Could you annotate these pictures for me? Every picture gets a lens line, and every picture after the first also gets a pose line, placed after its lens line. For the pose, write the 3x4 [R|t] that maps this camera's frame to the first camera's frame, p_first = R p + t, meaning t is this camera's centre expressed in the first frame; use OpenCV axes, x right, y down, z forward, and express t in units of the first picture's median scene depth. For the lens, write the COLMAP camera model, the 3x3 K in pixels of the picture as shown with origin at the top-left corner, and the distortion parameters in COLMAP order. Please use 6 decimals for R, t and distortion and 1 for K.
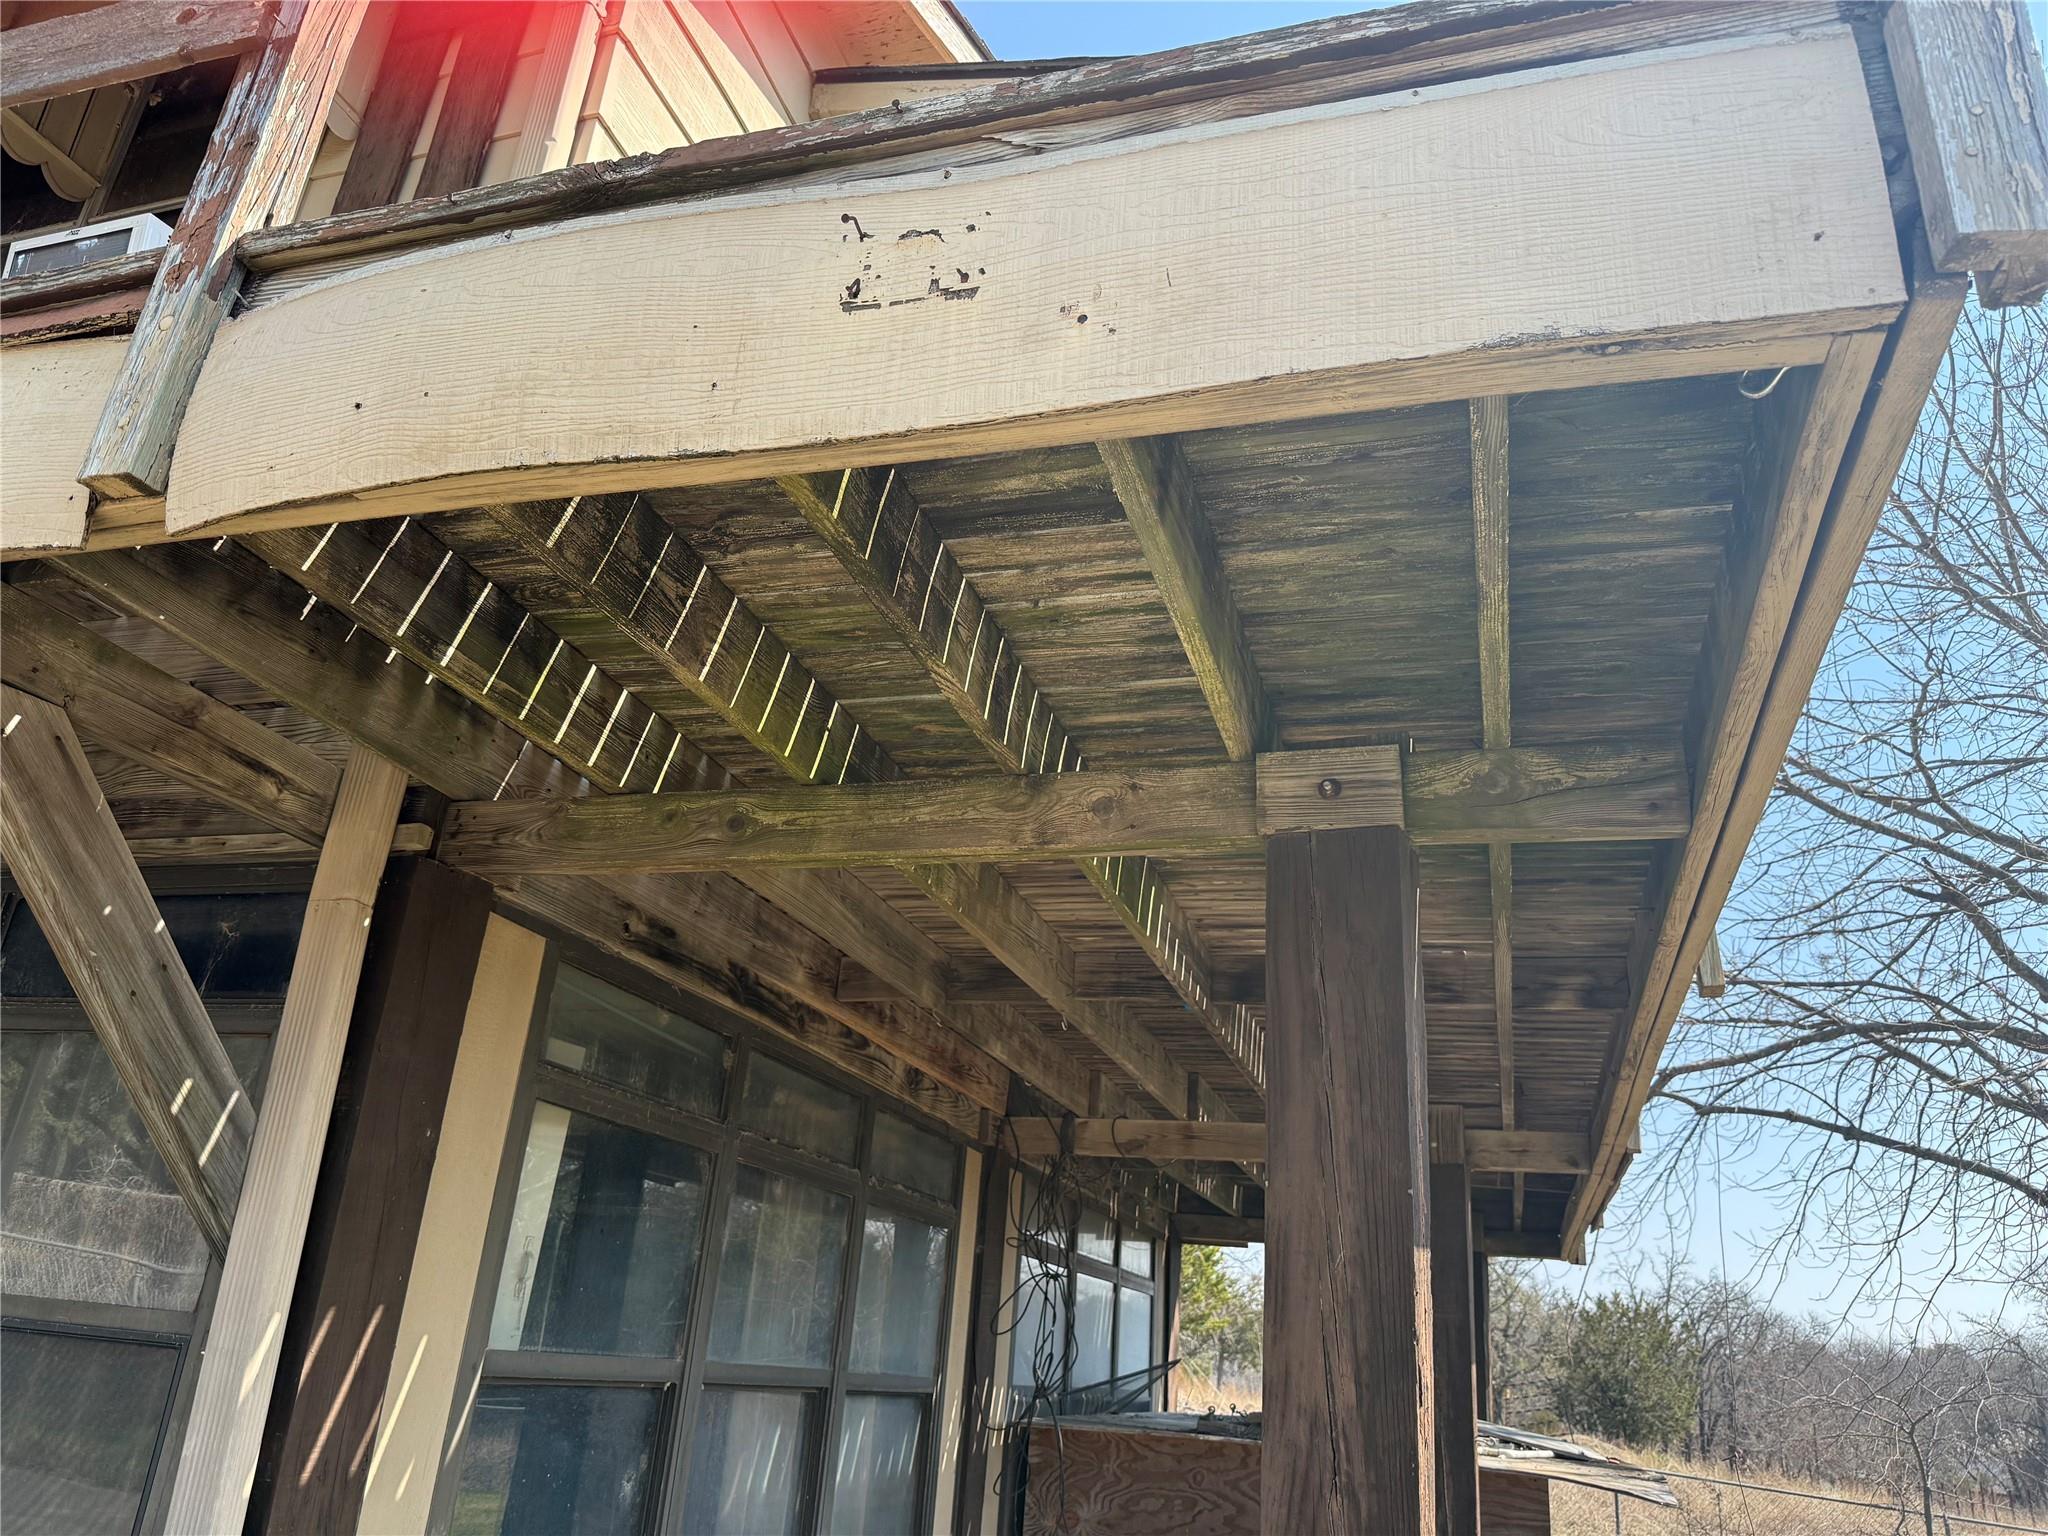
lens RADIAL K [[1430.9, 0, 1024.0], [0, 1430.9, 768.0], [0, 0, 1]] dist [0.083335, 0.000384]
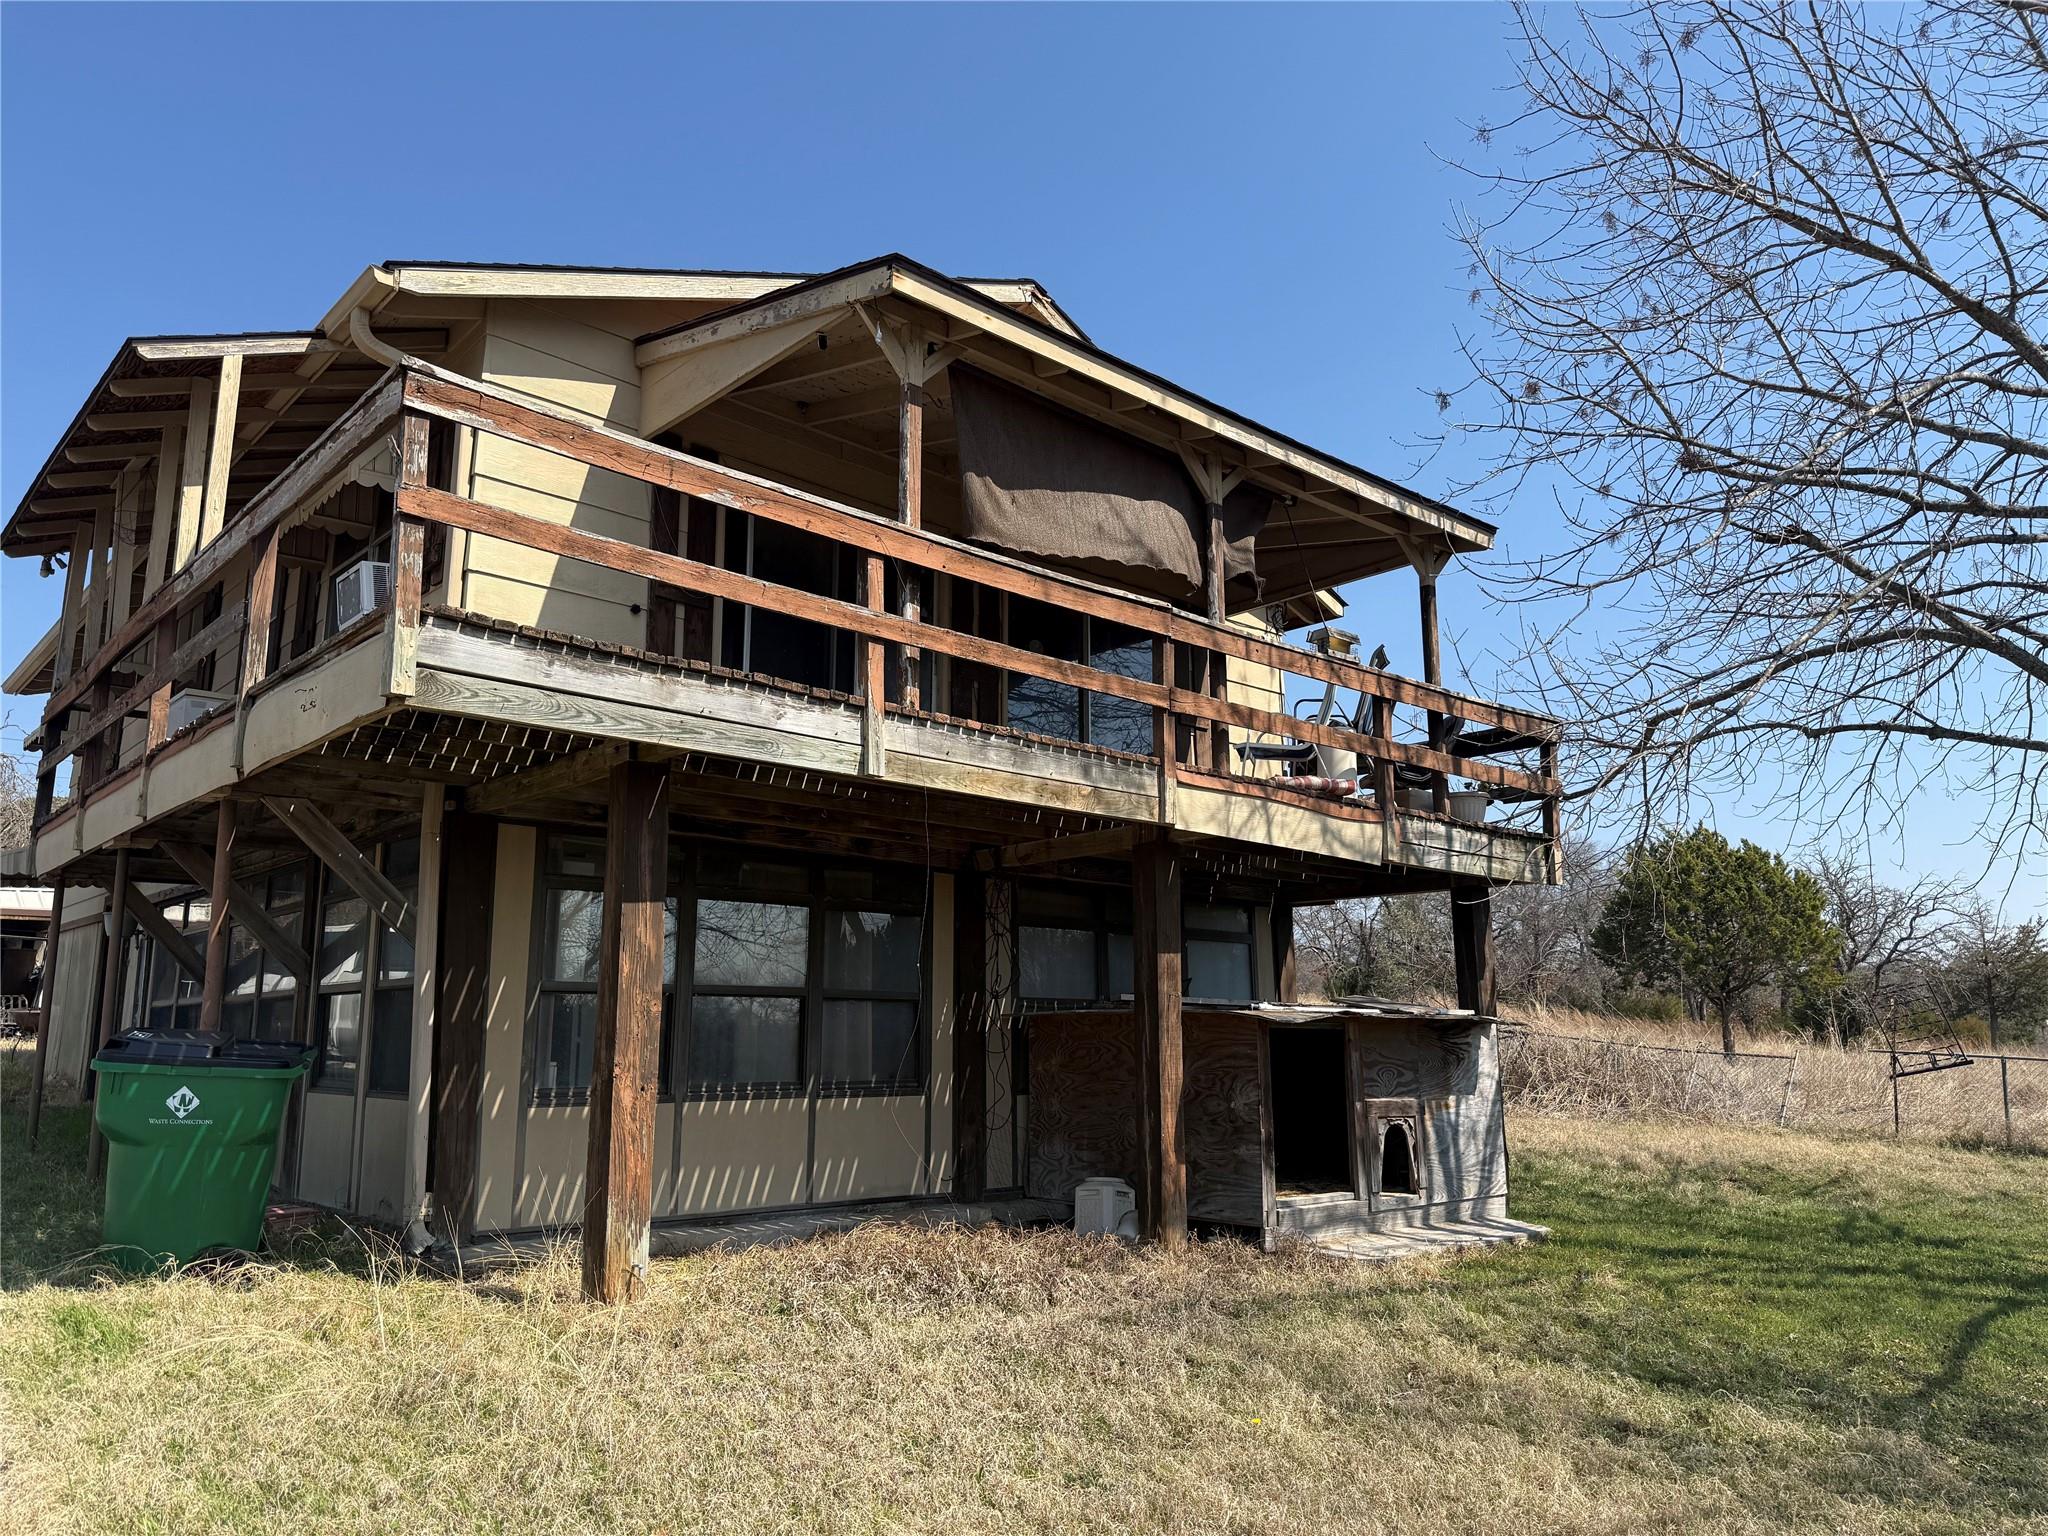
lens RADIAL K [[1430.9, 0, 1024.0], [0, 1430.9, 768.0], [0, 0, 1]] dist [0.083335, 0.000384]
pose [[0.869390, -0.170783, -0.463674, 1.786219], [0.249586, 0.961645, 0.113776, -0.060888], [0.426459, -0.214642, 0.878670, -0.914756]]
